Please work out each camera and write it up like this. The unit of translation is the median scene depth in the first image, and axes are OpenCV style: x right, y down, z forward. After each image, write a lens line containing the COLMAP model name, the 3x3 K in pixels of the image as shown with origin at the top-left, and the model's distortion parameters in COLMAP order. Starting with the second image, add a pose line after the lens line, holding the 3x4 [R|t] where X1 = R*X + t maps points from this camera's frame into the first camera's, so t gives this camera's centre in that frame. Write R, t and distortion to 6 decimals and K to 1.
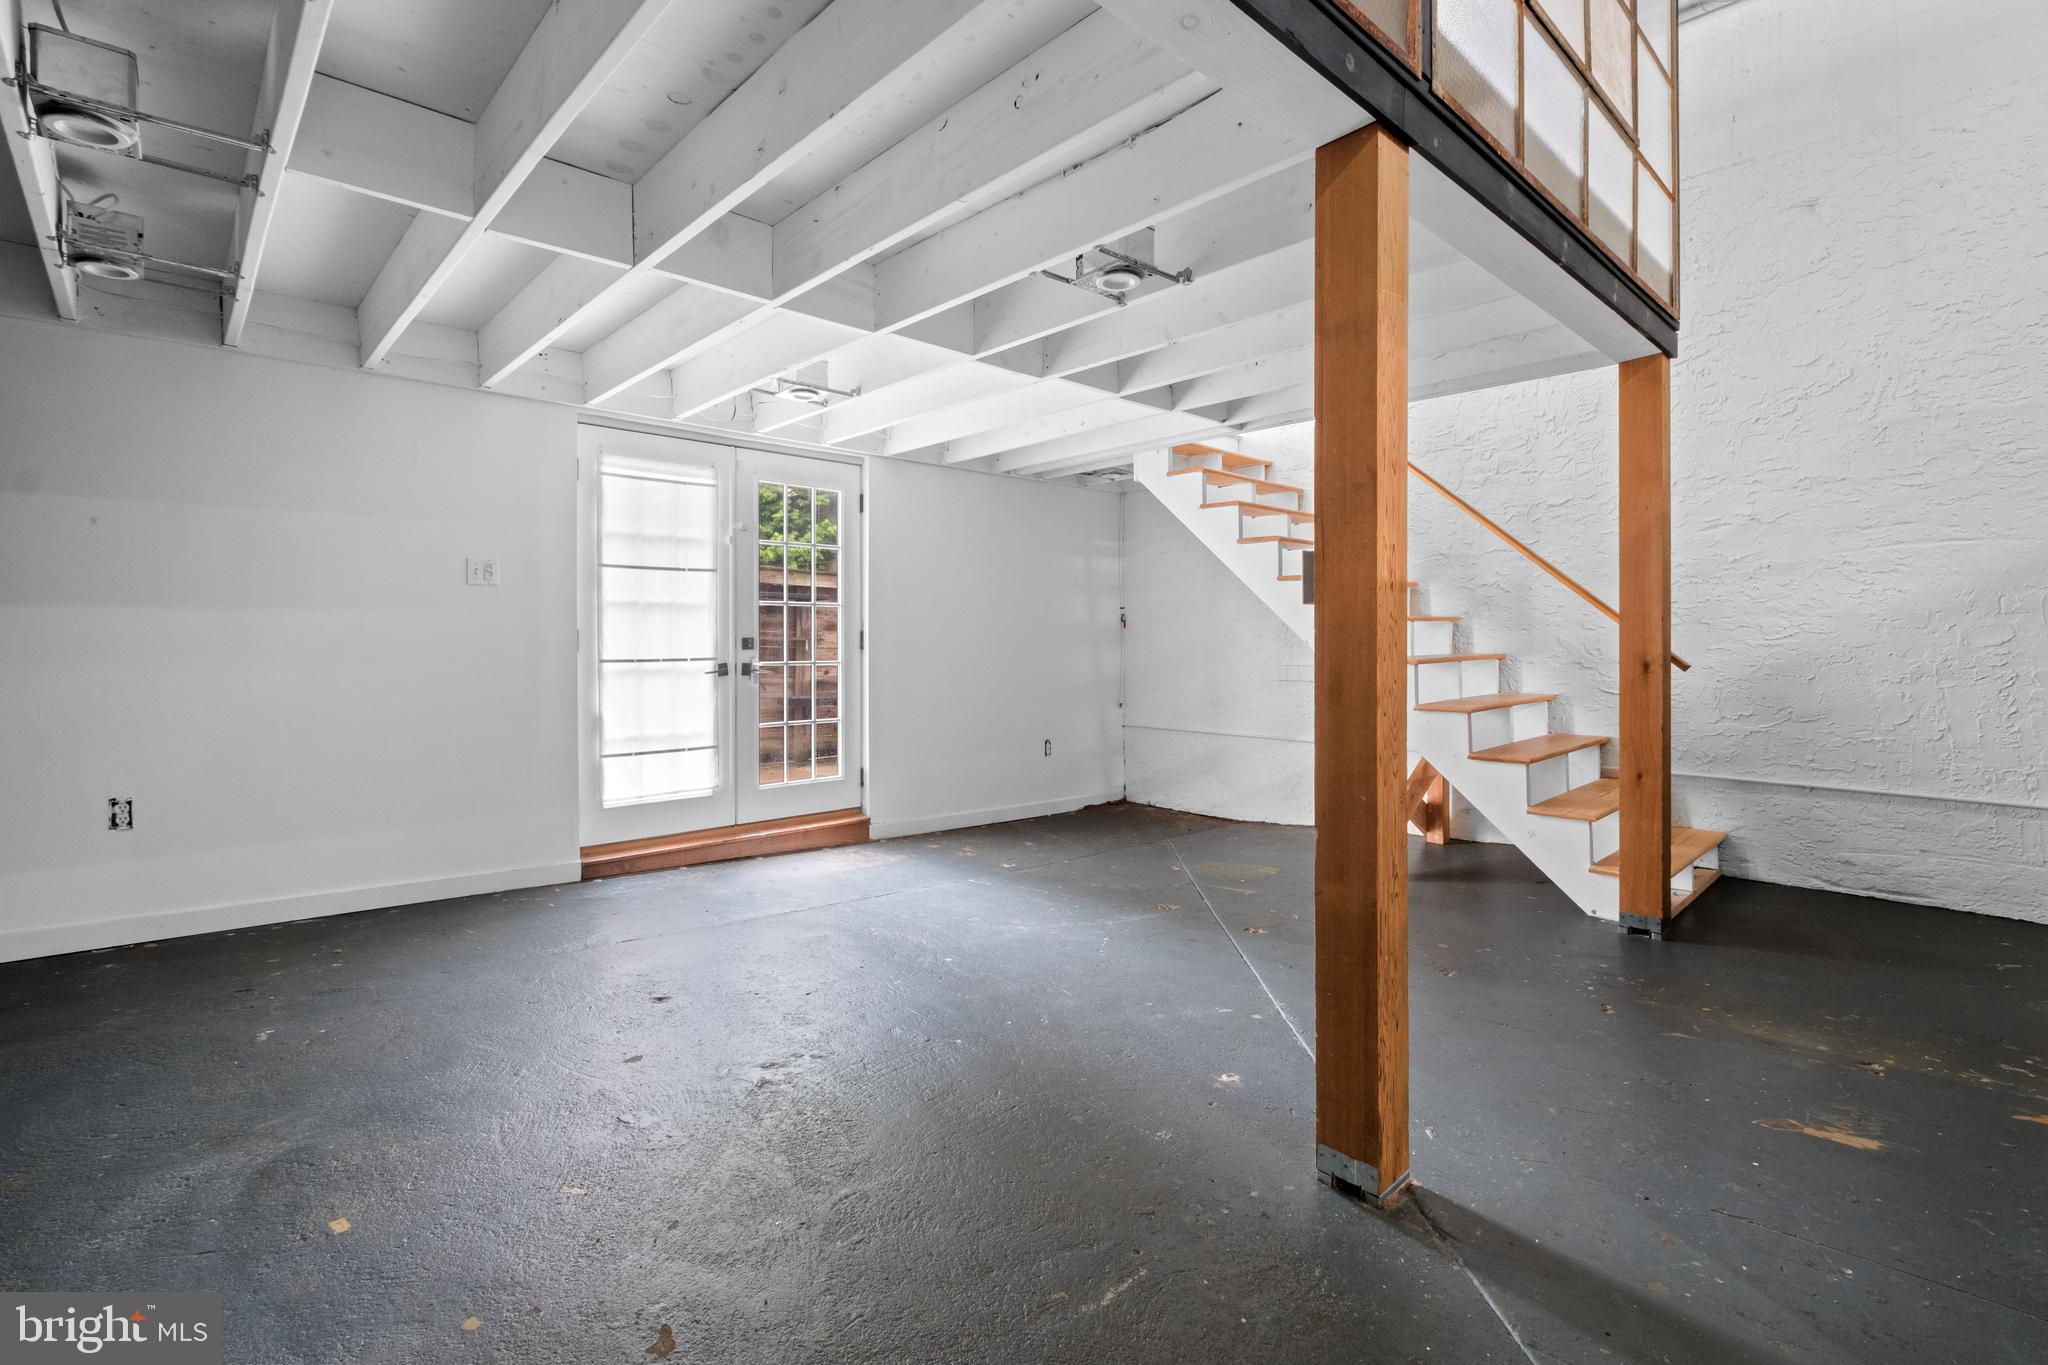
lens RADIAL K [[903.3, 0, 1027.3], [0, 903.3, 636.2], [0, 0, 1]] dist [0.003701, -0.004893]
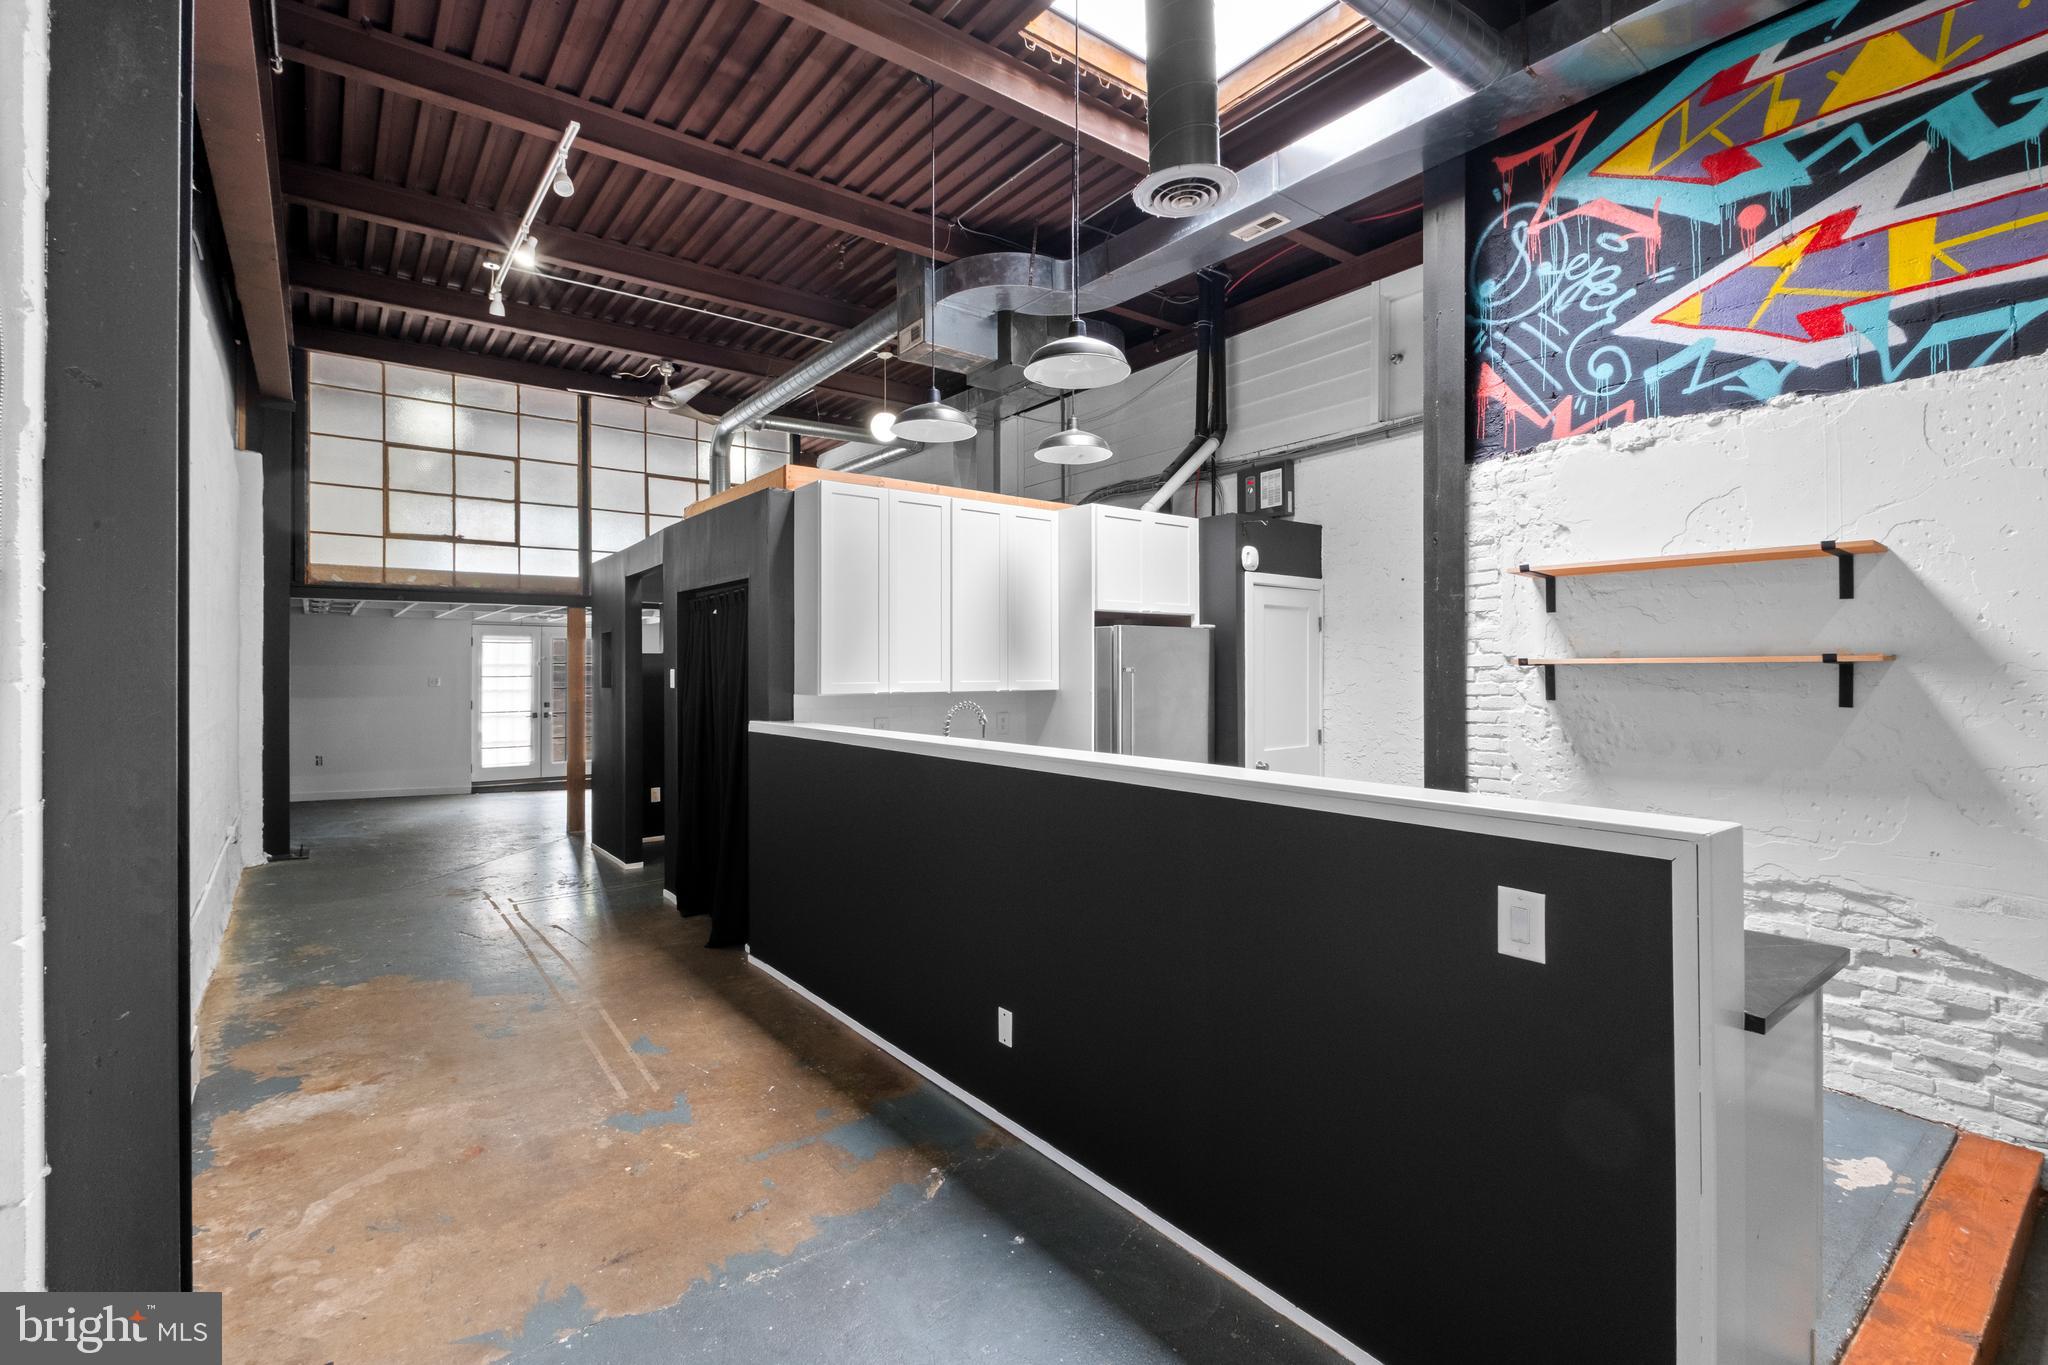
lens RADIAL K [[903.3, 0, 1014.9], [0, 903.3, 654.7], [0, 0, 1]] dist [0.003701, -0.004893]
pose [[0.994084, -0.001954, -0.108594, 1.335971], [0.000819, 0.999945, -0.010497, -0.109839], [0.108608, 0.010346, 0.994031, -1.433215]]
